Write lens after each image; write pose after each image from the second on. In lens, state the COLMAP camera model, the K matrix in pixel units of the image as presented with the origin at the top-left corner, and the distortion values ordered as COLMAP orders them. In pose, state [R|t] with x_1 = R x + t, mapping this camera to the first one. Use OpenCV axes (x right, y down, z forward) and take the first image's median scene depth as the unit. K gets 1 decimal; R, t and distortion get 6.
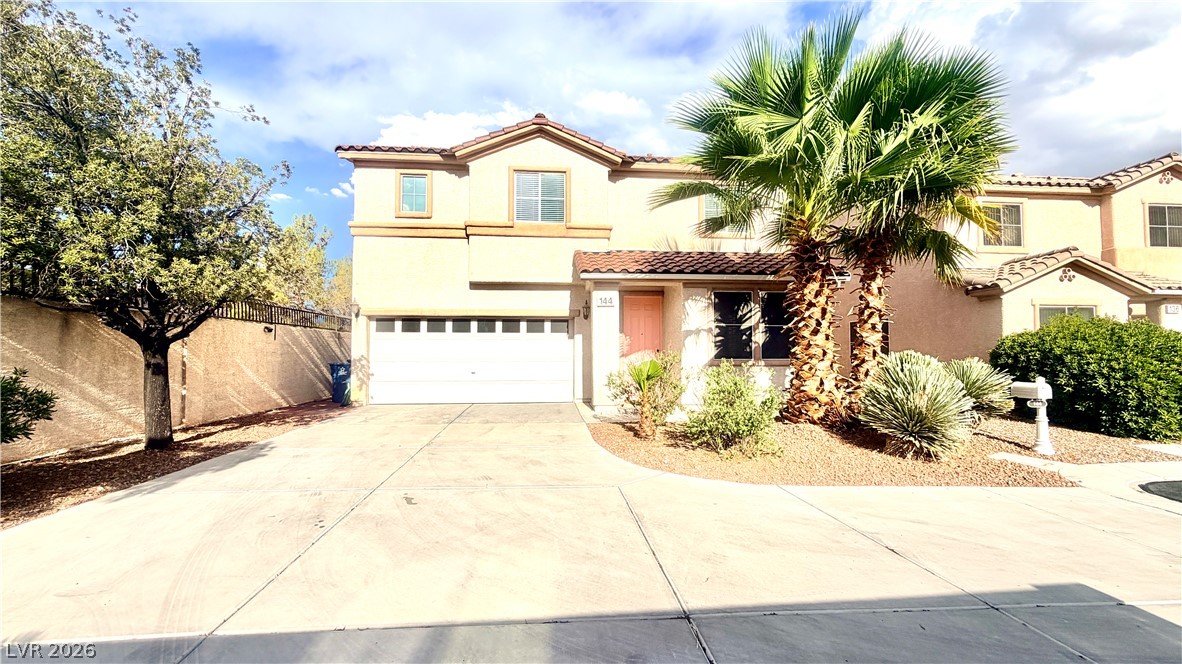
lens RADIAL K [[471.0, 0, 586.7], [0, 471.0, 330.3], [0, 0, 1]] dist [-0.000682, 0.000478]
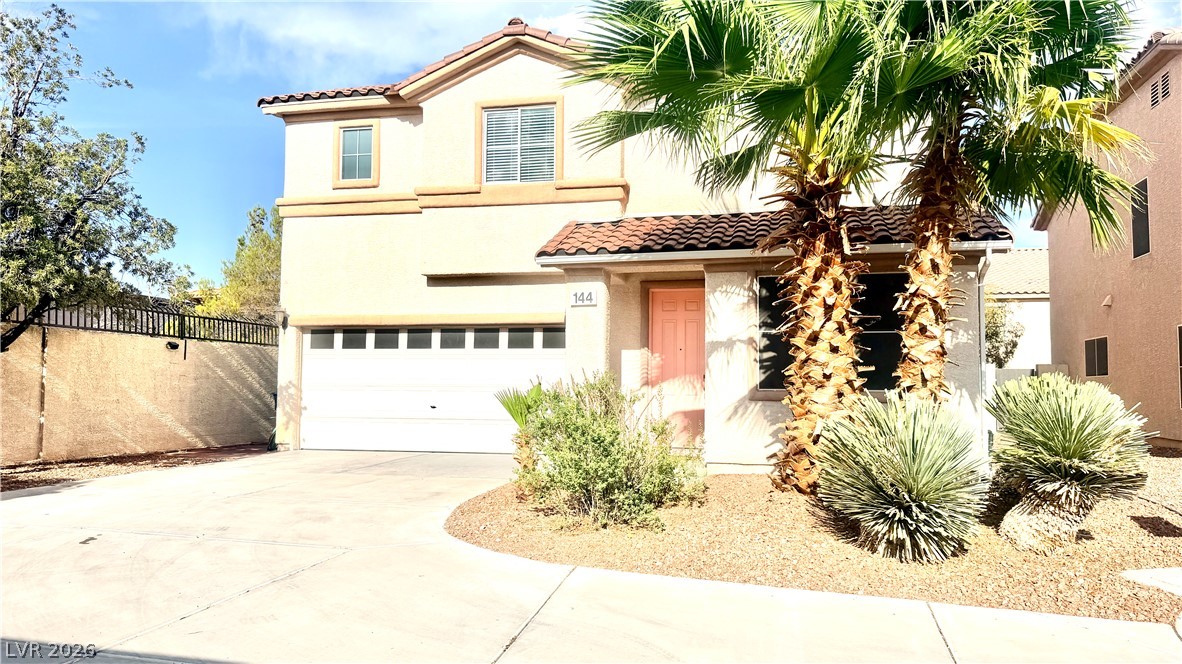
lens RADIAL K [[819.0, 0, 642.0], [0, 819.0, 333.8], [0, 0, 1]] dist [0.052114, -0.062311]
pose [[0.948273, -0.012786, -0.317199, 0.455557], [0.004688, 0.999644, -0.026278, 0.017240], [0.317422, 0.023432, 0.947995, -0.038261]]
